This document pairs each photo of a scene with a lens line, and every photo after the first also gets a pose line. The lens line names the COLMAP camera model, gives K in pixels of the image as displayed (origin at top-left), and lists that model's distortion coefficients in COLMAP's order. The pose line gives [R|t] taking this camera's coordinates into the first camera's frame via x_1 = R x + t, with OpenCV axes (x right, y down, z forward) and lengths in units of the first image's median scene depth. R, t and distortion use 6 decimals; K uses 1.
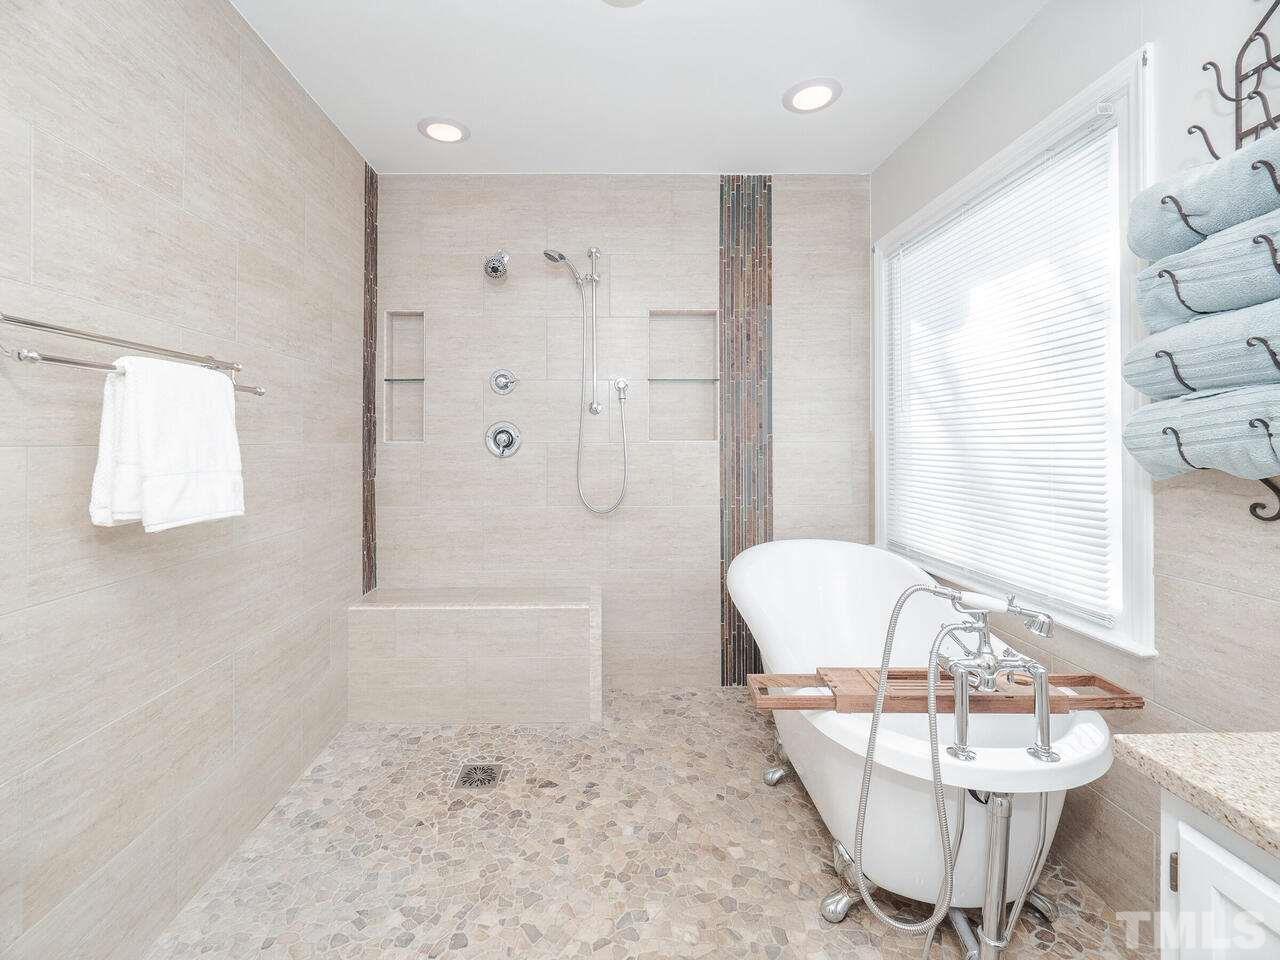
lens RADIAL K [[591.7, 0, 637.3], [0, 591.7, 435.4], [0, 0, 1]] dist [0.001194, 0.000364]
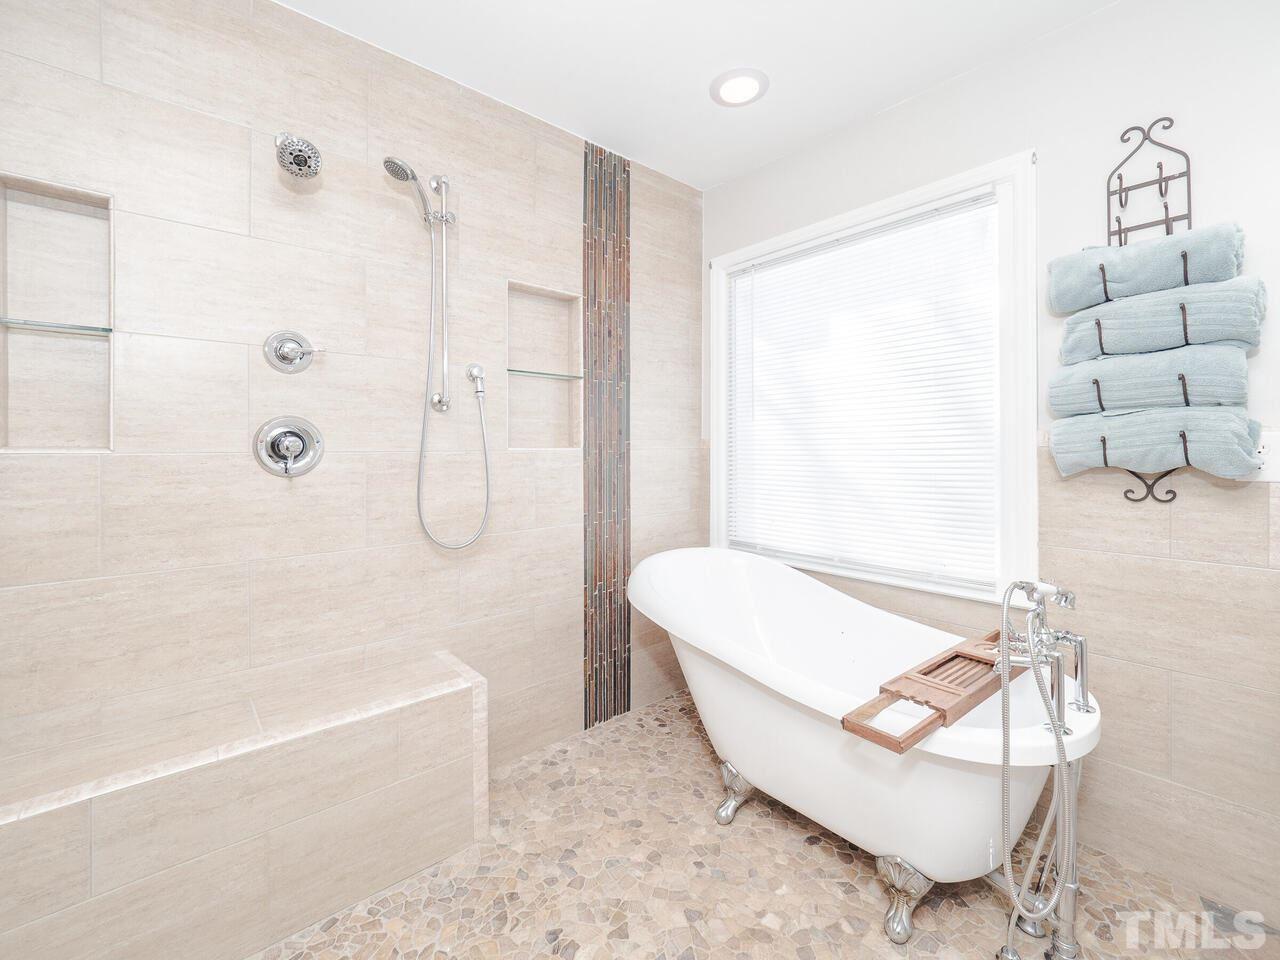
lens RADIAL K [[552.9, 0, 640.5], [0, 552.9, 449.8], [0, 0, 1]] dist [-0.001395, -0.001003]
pose [[0.758806, -0.001890, 0.651314, -0.323592], [-0.003350, 0.999971, 0.006806, 0.005463], [-0.651308, -0.007346, 0.758778, 0.332511]]
